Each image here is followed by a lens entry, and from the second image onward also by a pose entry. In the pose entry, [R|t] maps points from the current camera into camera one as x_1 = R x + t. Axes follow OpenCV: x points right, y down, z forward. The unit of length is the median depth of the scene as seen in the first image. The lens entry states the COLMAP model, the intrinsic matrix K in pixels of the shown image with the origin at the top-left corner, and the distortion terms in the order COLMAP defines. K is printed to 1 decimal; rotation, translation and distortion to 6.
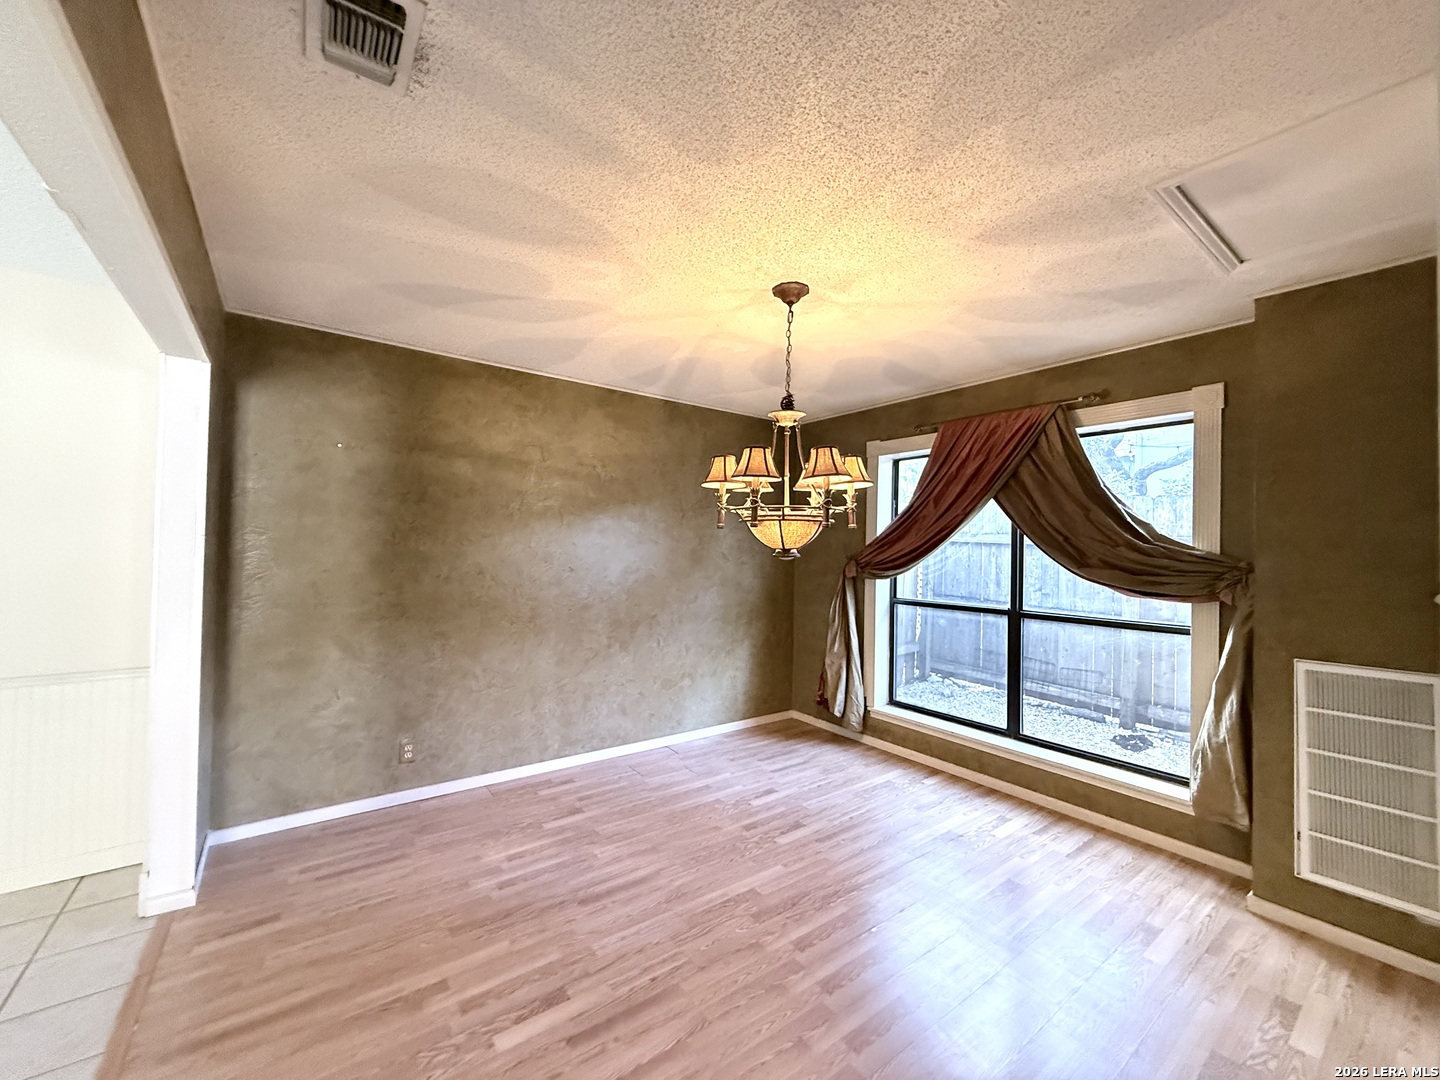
lens RADIAL K [[572.3, 0, 724.6], [0, 572.3, 541.9], [0, 0, 1]] dist [0.001715, -0.000835]
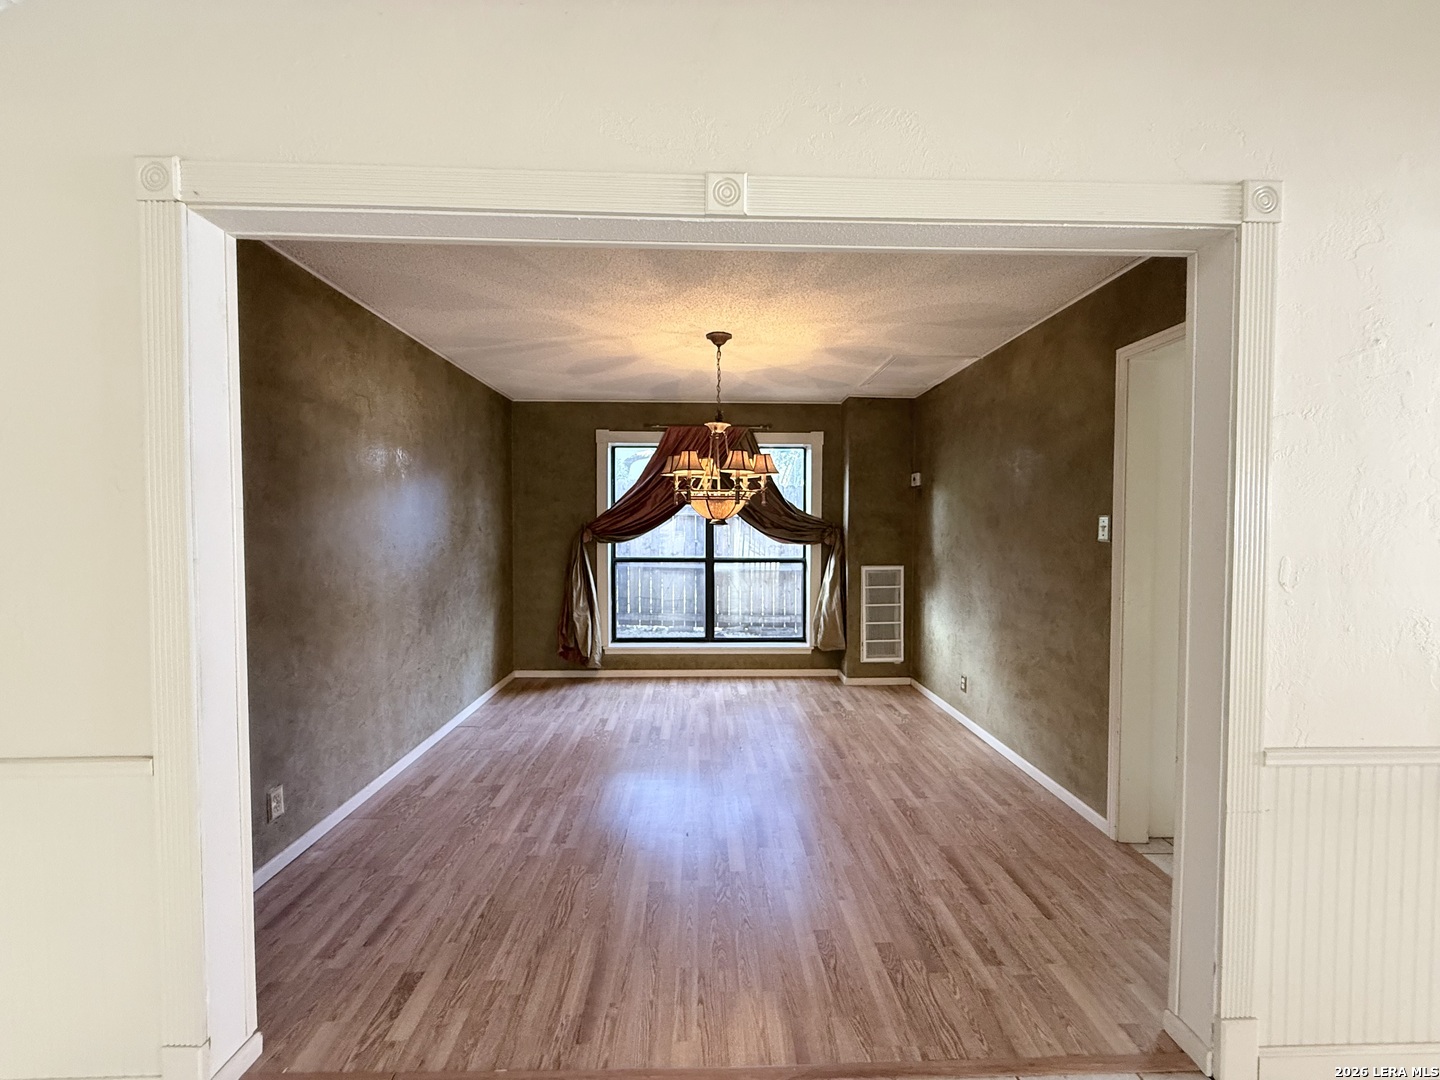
lens RADIAL K [[572.3, 0, 715.8], [0, 572.3, 540.3], [0, 0, 1]] dist [0.001715, -0.000835]
pose [[0.578660, -0.042130, 0.814480, -0.757050], [-0.000549, 0.998645, 0.052046, -0.006221], [-0.815569, -0.030564, 0.577853, 0.123354]]
